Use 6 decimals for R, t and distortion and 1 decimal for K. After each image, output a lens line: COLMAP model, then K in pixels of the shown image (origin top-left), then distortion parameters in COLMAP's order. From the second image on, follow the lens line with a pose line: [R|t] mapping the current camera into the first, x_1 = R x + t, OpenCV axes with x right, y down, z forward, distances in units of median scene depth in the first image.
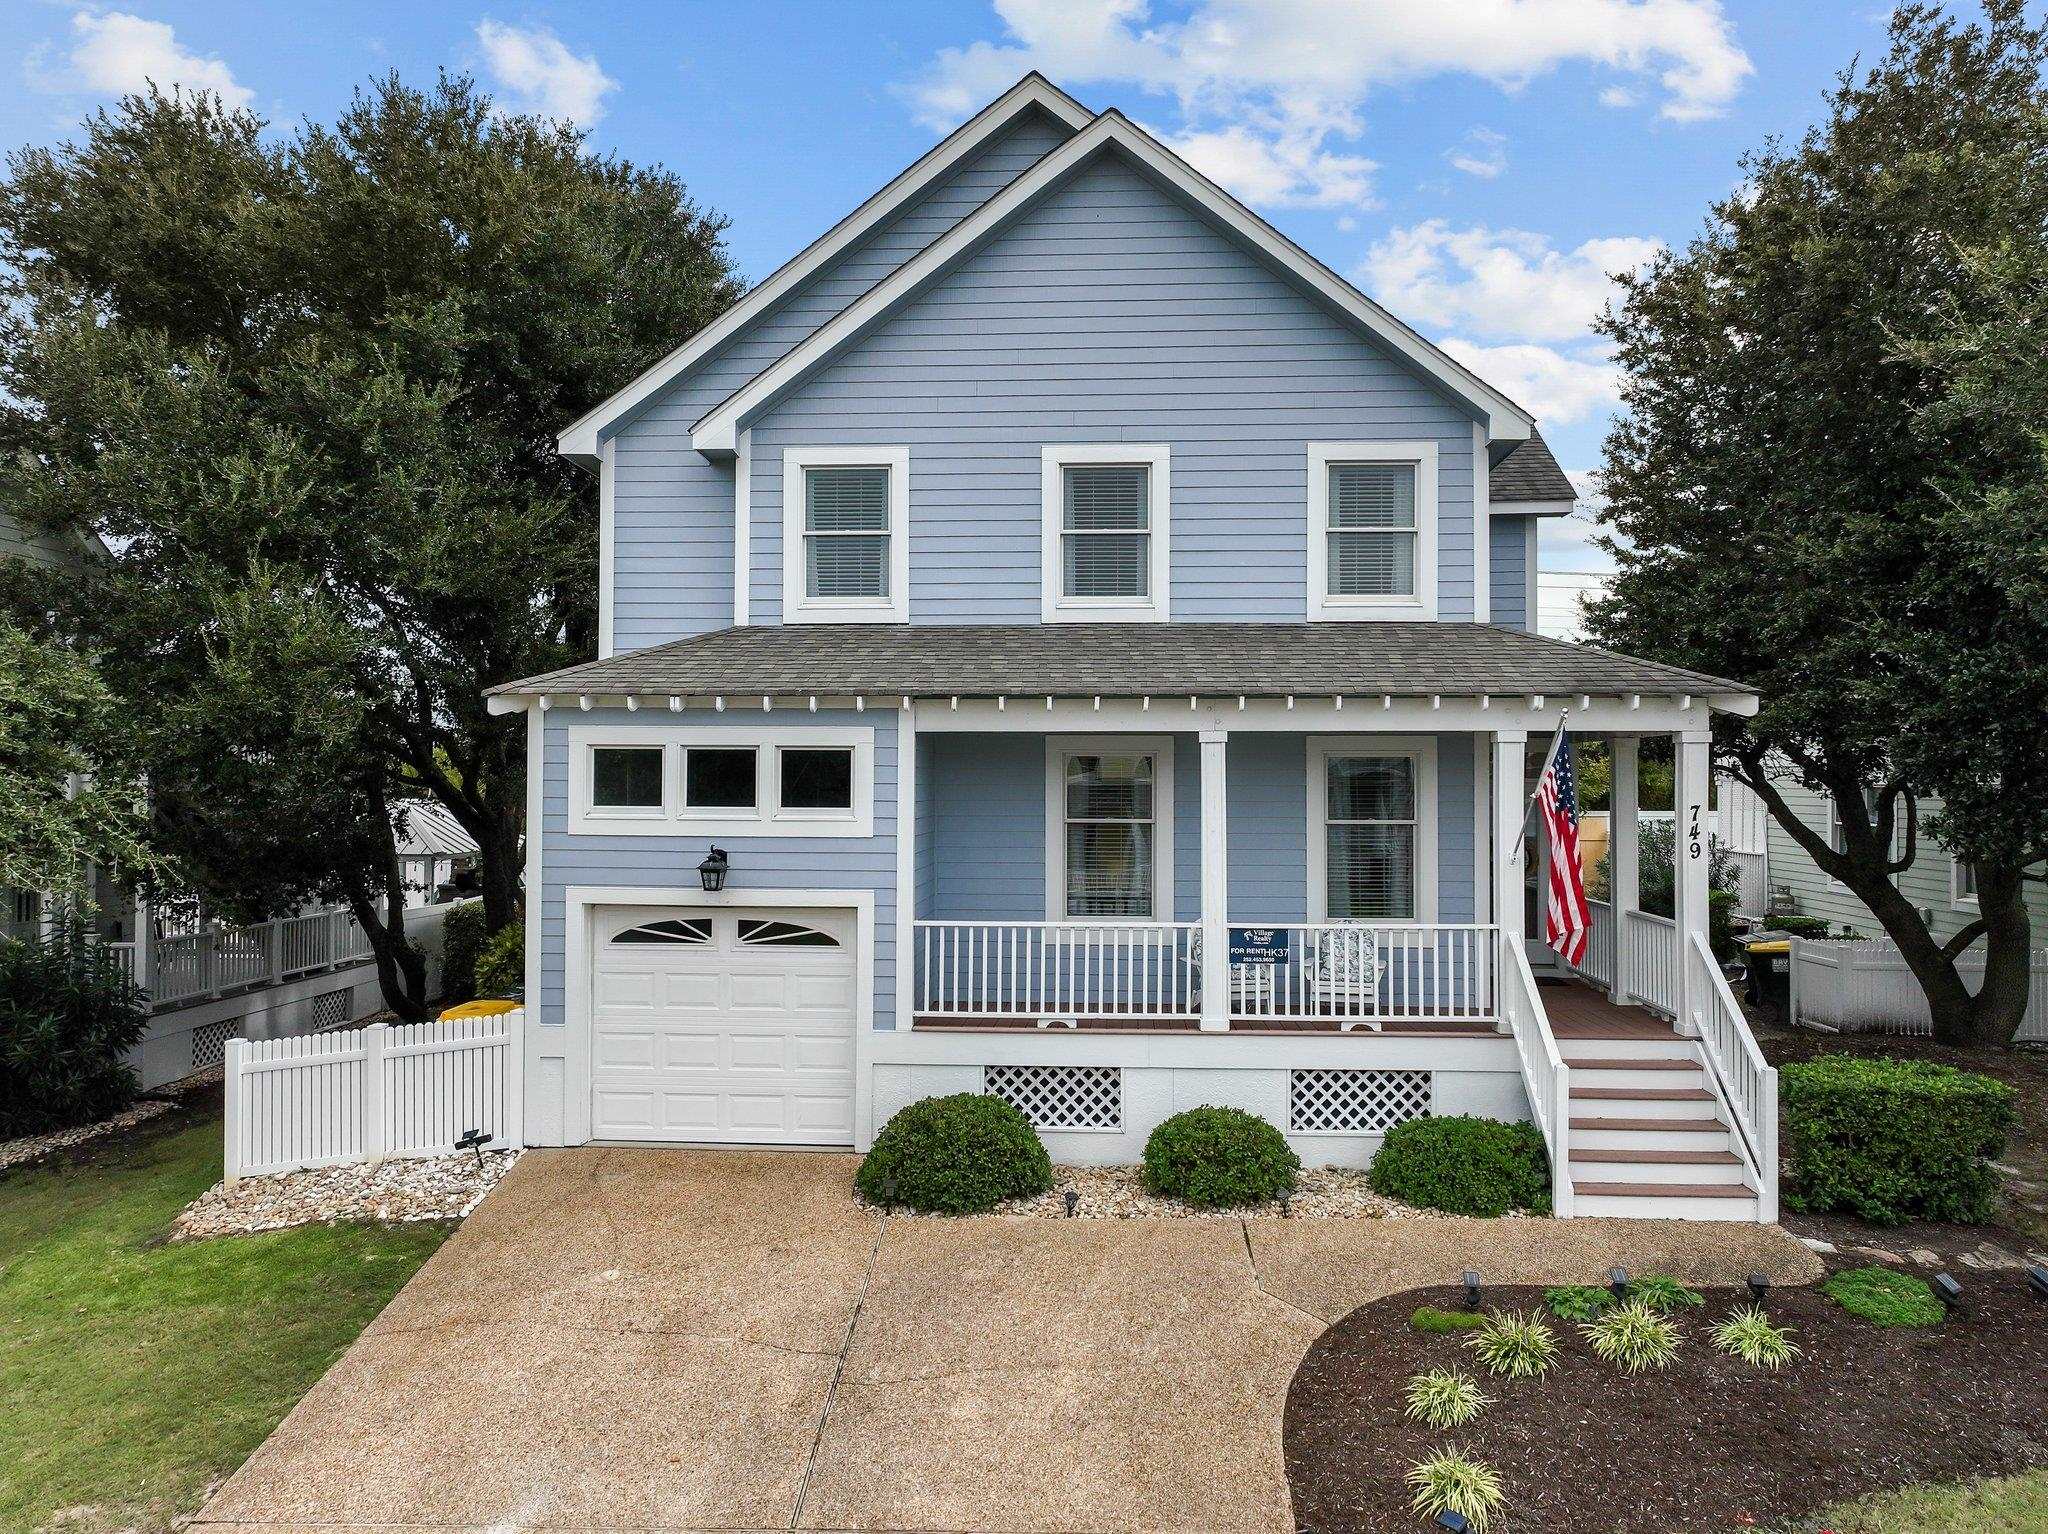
lens RADIAL K [[1473.2, 0, 1024.0], [0, 1473.2, 767.0], [0, 0, 1]] dist [0.002084, 0.000071]
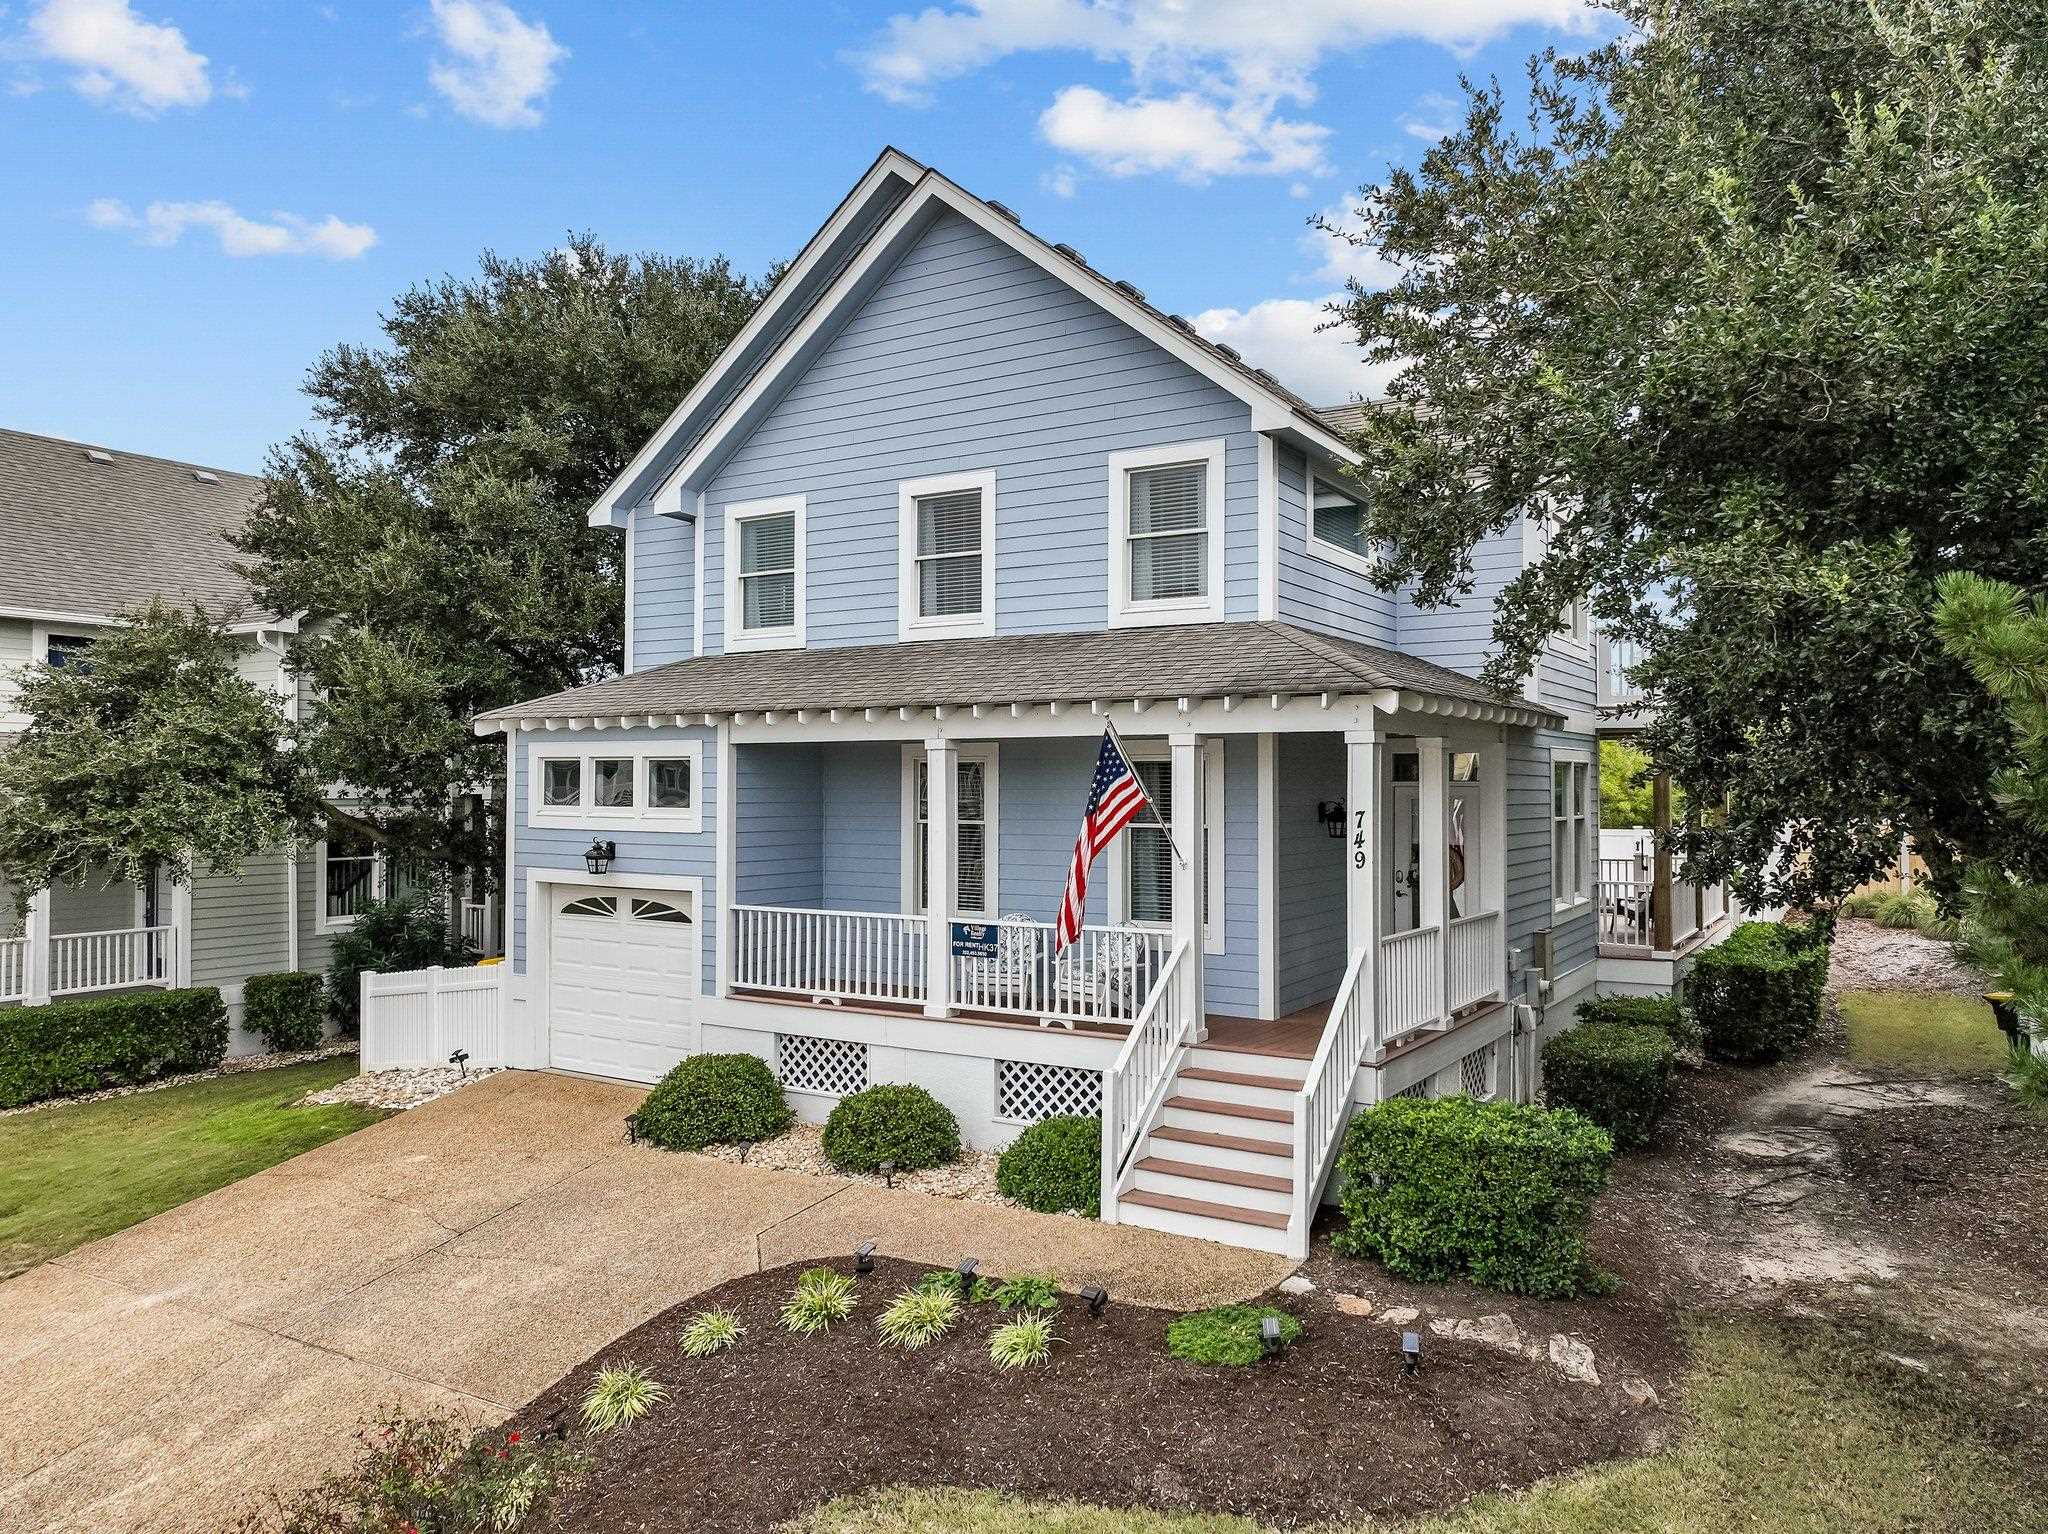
lens RADIAL K [[1473.2, 0, 1024.0], [0, 1473.2, 767.0], [0, 0, 1]] dist [0.002084, 0.000071]
pose [[0.875290, -0.006761, -0.483551, 0.690411], [0.006486, 0.999976, -0.002241, -0.001031], [0.483555, -0.001175, 0.875313, 0.084385]]
